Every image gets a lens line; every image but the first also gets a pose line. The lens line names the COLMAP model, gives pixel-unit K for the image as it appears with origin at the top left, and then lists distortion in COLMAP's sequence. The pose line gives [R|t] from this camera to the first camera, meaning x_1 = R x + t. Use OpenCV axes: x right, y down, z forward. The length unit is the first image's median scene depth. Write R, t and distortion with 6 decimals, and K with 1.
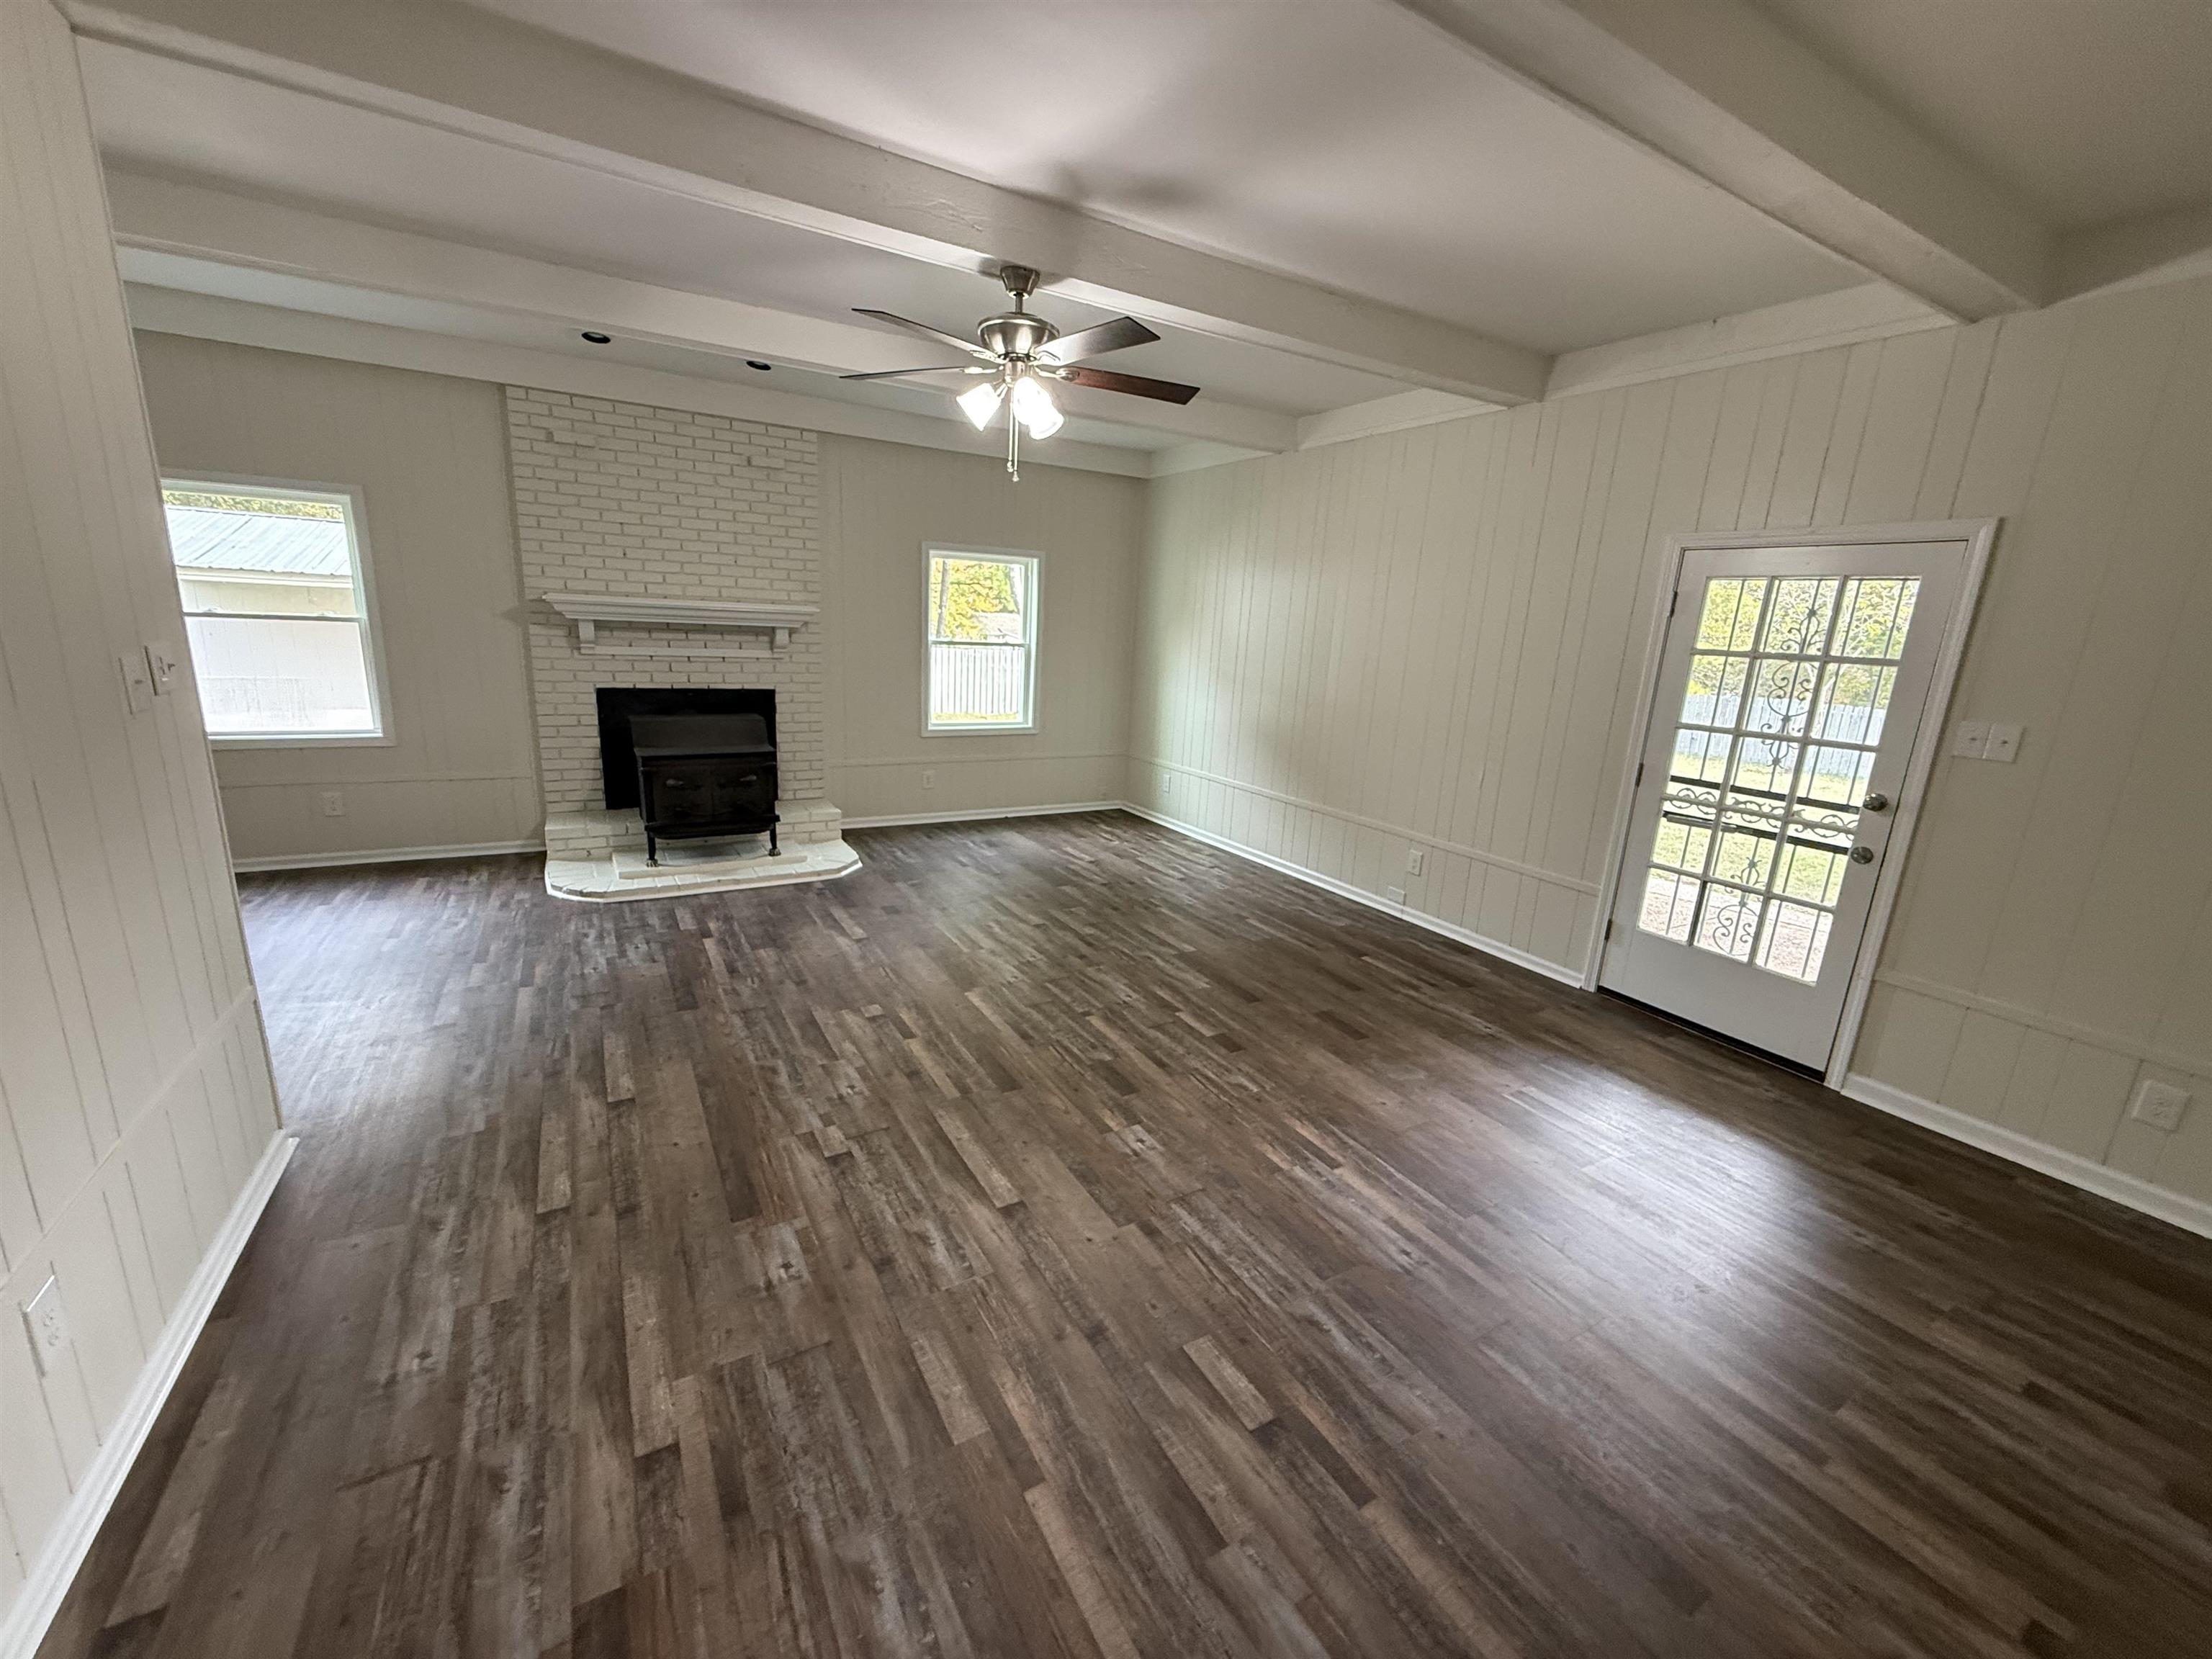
lens RADIAL K [[880.3, 0, 1105.2], [0, 880.3, 823.7], [0, 0, 1]] dist [-0.000067, -0.000019]
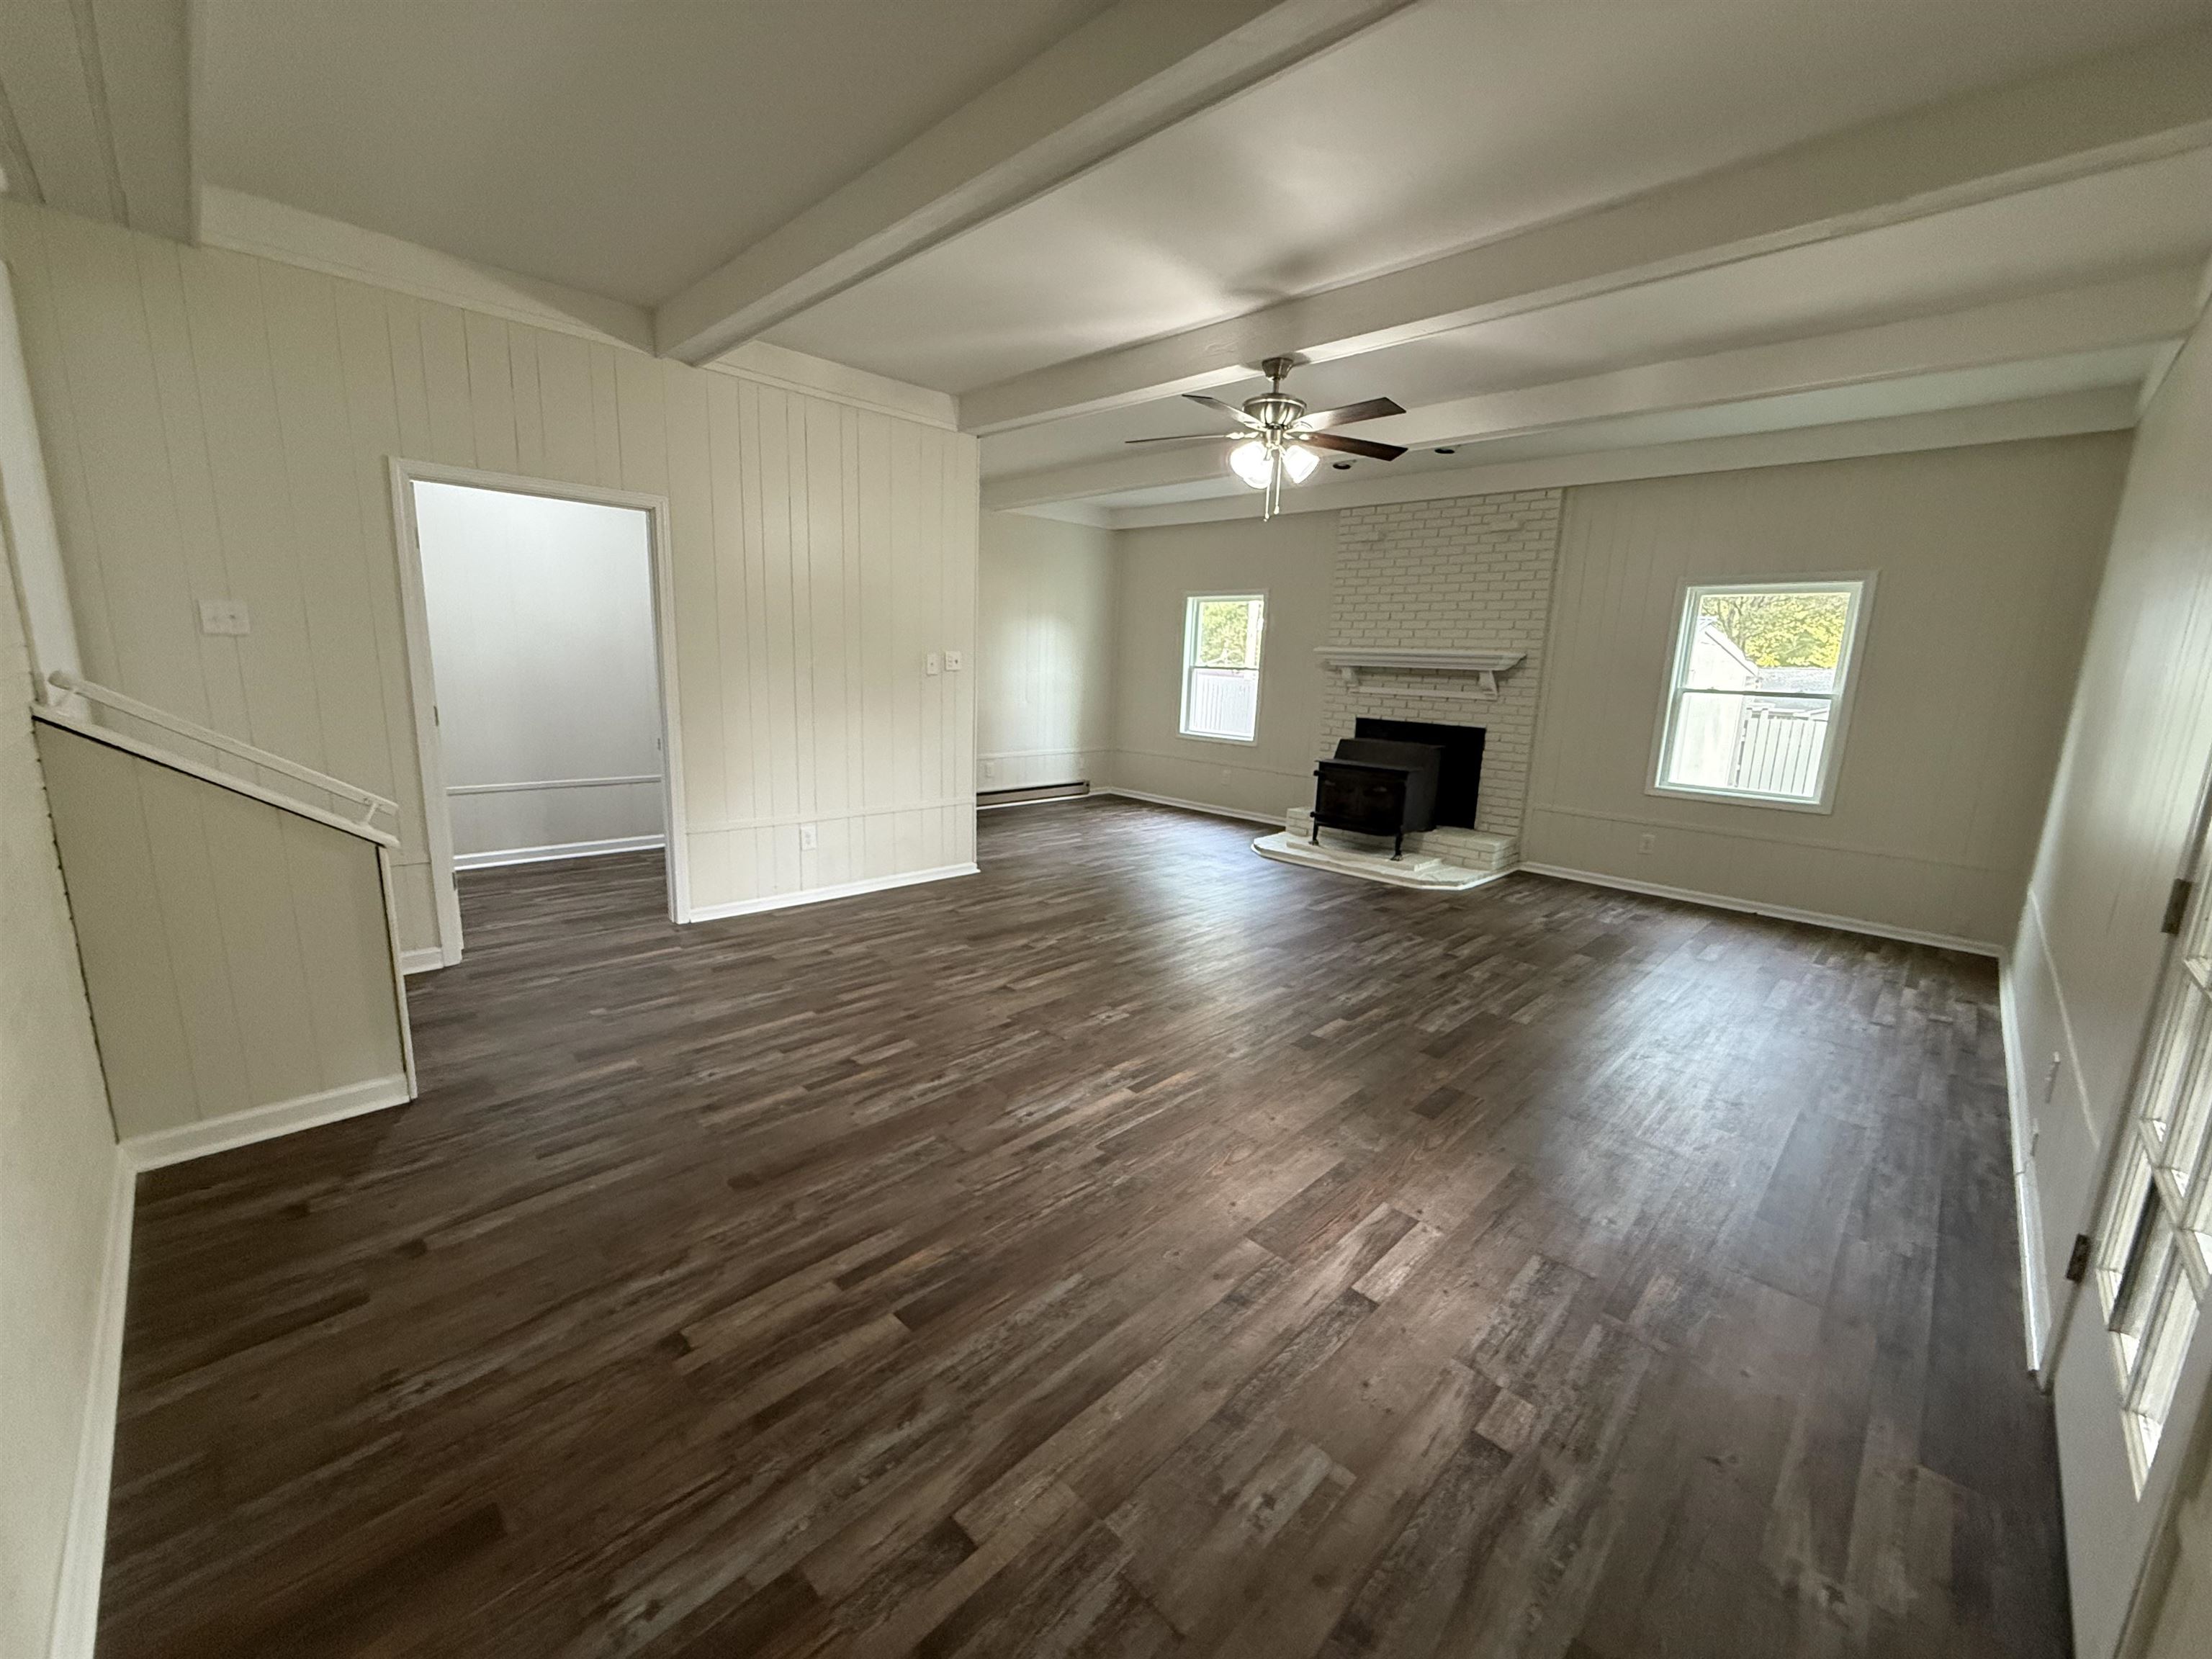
lens RADIAL K [[880.3, 0, 1098.4], [0, 880.3, 824.8], [0, 0, 1]] dist [-0.000067, -0.000019]
pose [[0.258294, 0.139208, -0.955984, 0.963509], [-0.240942, 0.967575, 0.075796, -0.004000], [0.935538, 0.210759, 0.283460, 0.440755]]
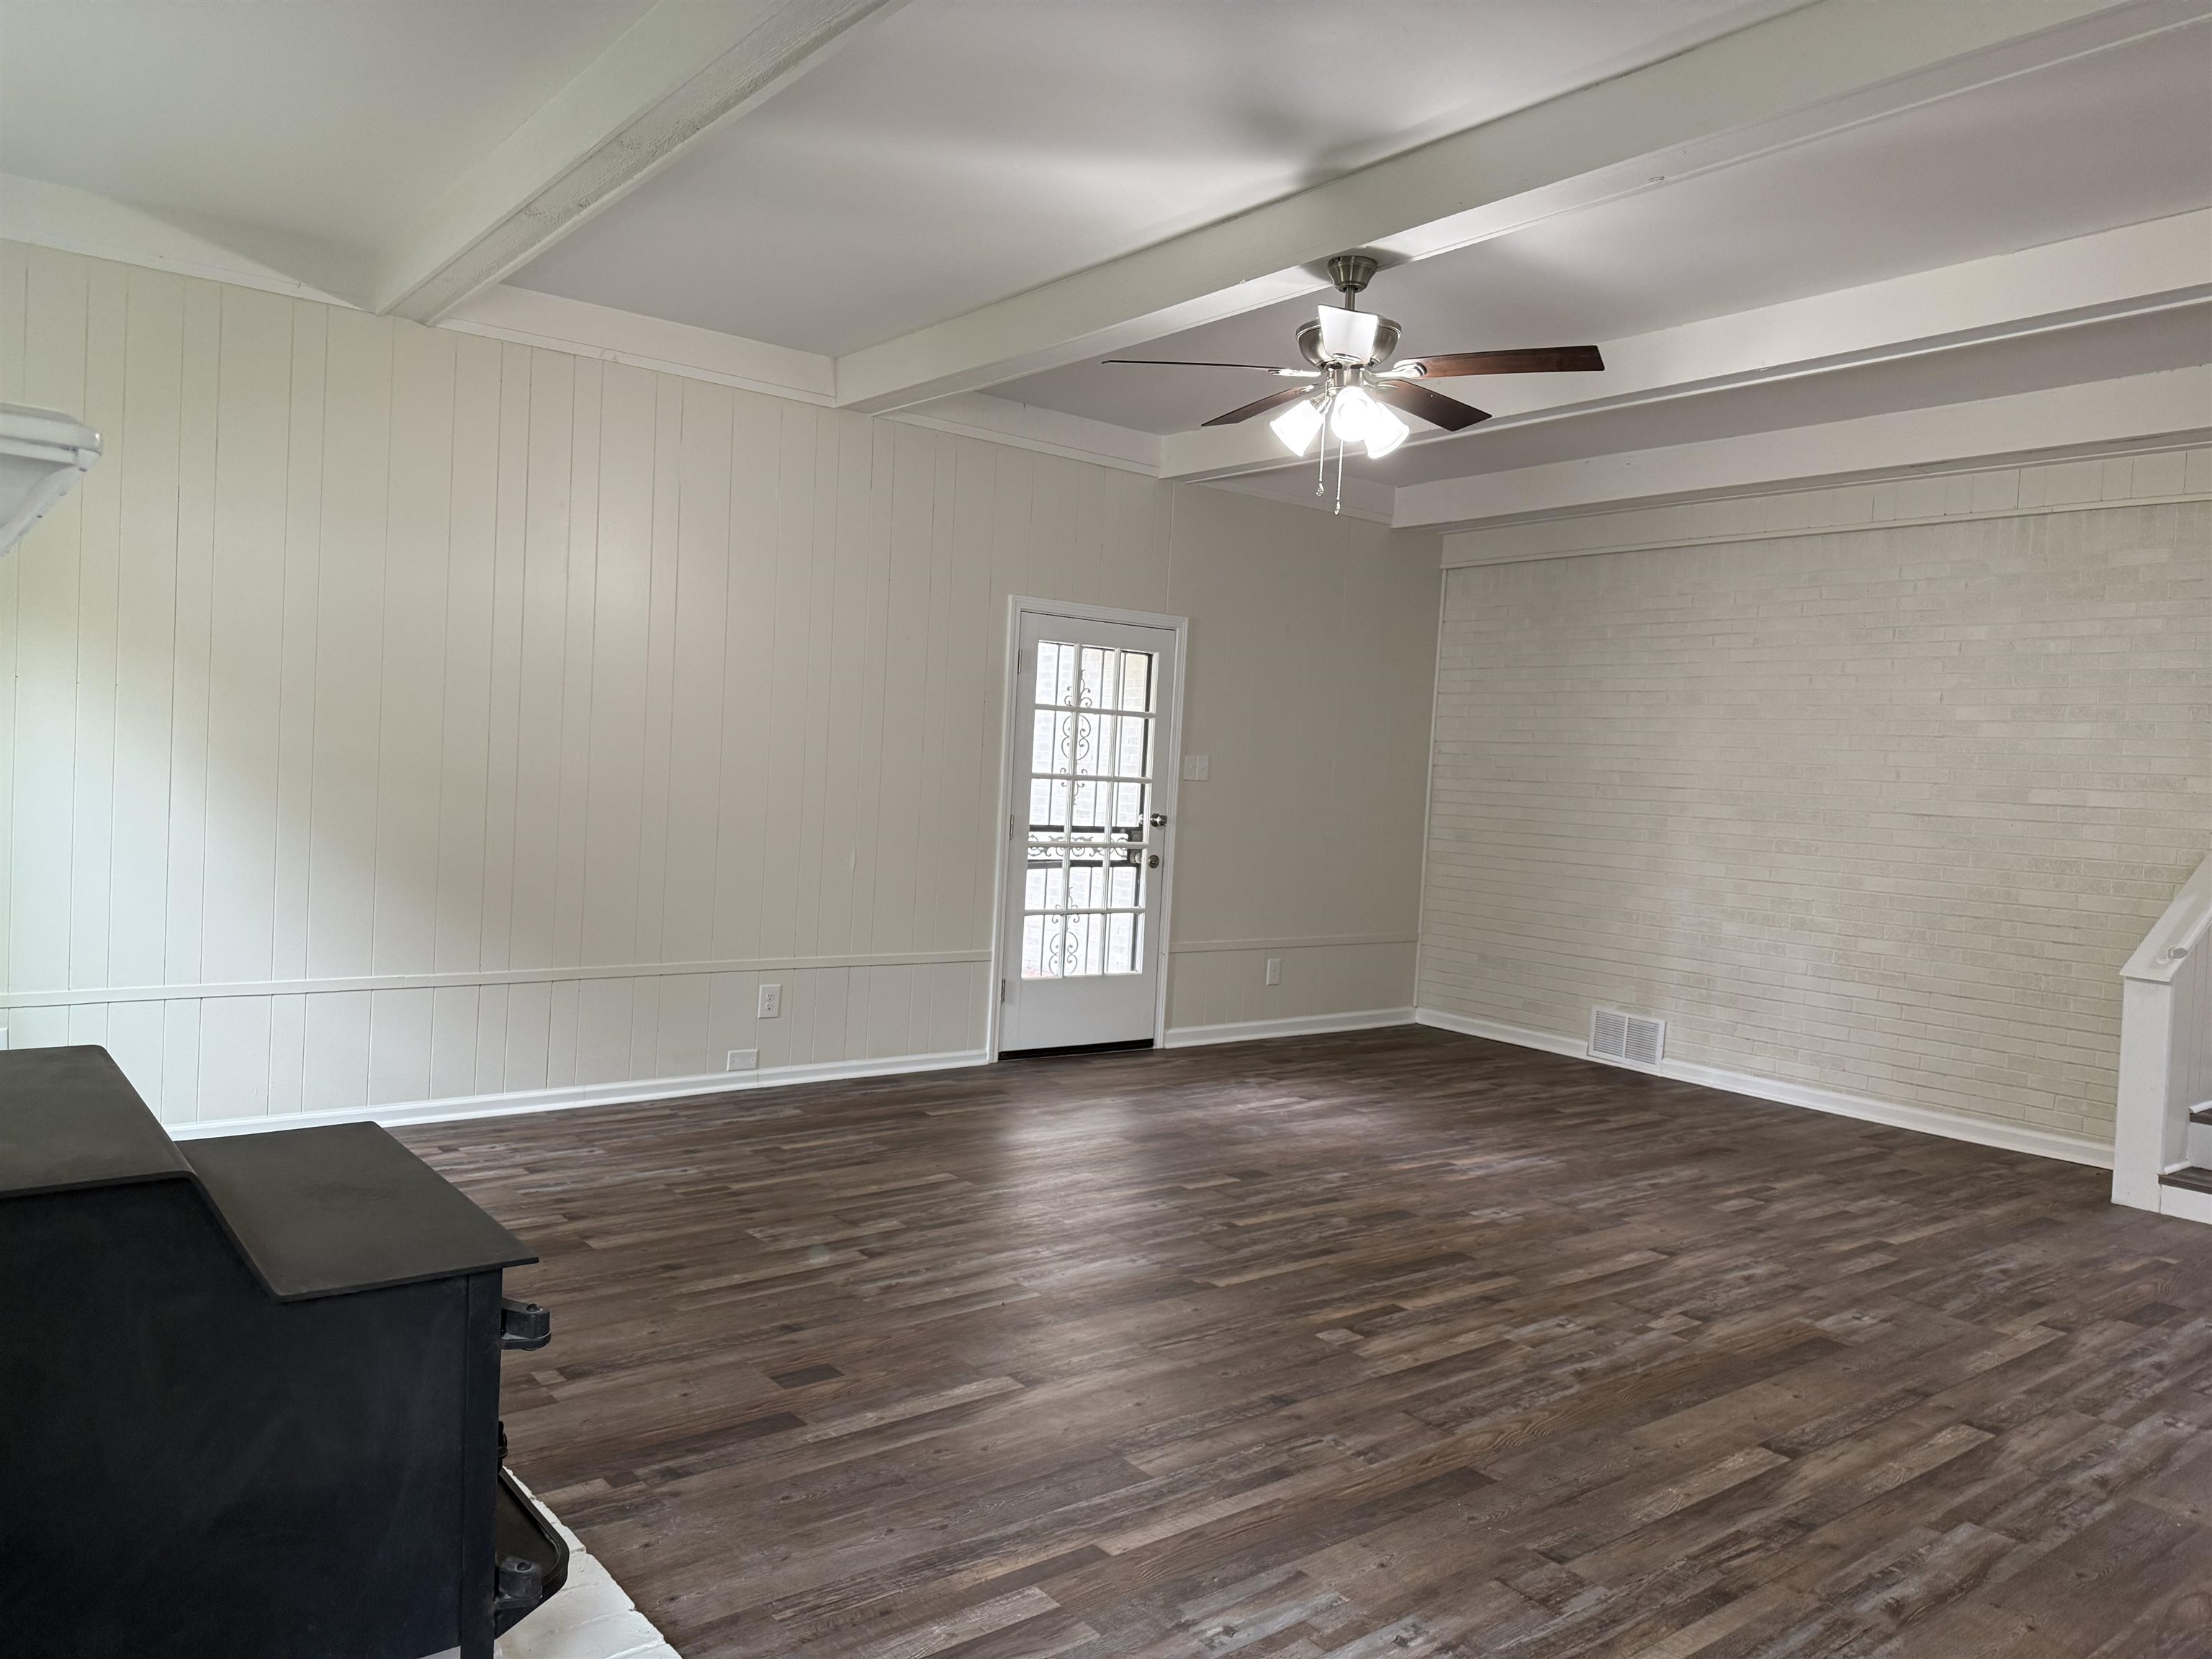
lens RADIAL K [[1554.9, 0, 1086.4], [0, 1554.9, 828.0], [0, 0, 1]] dist [0.059785, -0.058149]
pose [[-0.128145, -0.099729, 0.986728, -1.259140], [0.166749, 0.978601, 0.120563, -0.279467], [-0.977637, 0.179986, -0.108774, 1.230838]]
